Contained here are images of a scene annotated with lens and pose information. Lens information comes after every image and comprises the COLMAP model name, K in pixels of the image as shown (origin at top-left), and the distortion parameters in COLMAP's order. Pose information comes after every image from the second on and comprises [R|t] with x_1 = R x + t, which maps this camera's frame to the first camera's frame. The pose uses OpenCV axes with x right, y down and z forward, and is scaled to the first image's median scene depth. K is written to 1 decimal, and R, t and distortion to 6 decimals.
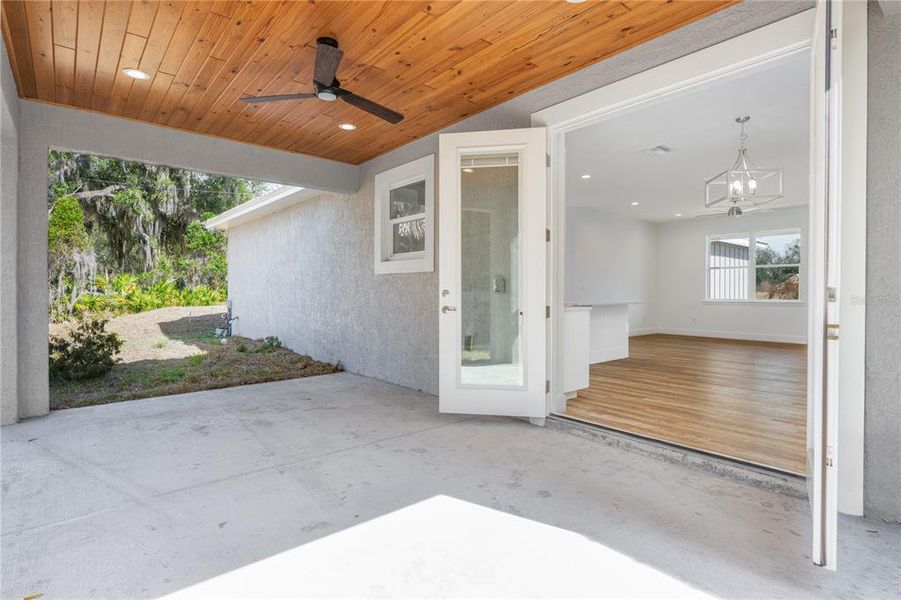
lens RADIAL K [[461.1, 0, 451.0], [0, 461.1, 293.5], [0, 0, 1]] dist [0.001024, -0.000145]
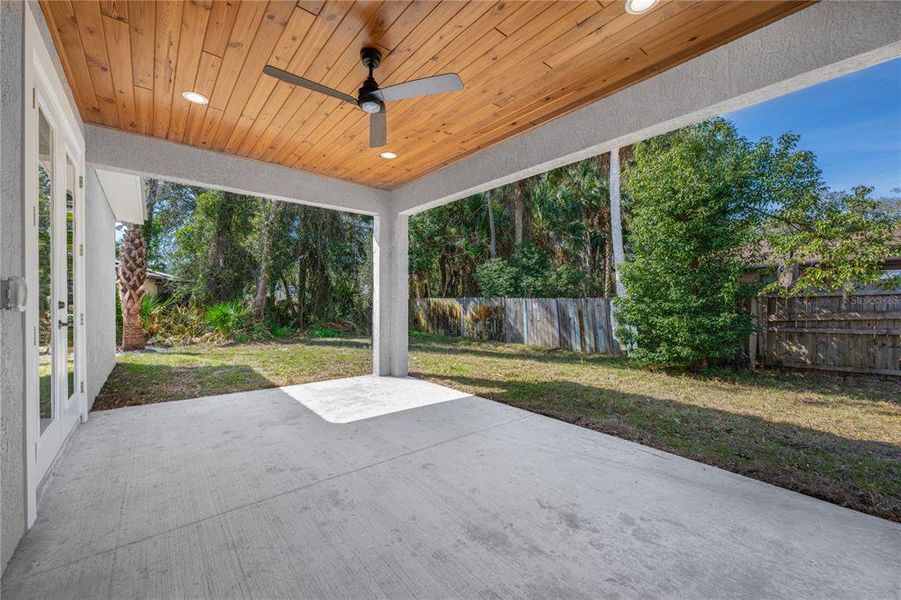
lens RADIAL K [[358.7, 0, 450.5], [0, 358.7, 300.0], [0, 0, 1]] dist [0.002314, 0.000348]
pose [[-0.999988, -0.004176, -0.002634, -0.365471], [-0.004200, 0.999949, 0.009130, -0.018477], [0.002596, 0.009141, -0.999955, 1.476597]]
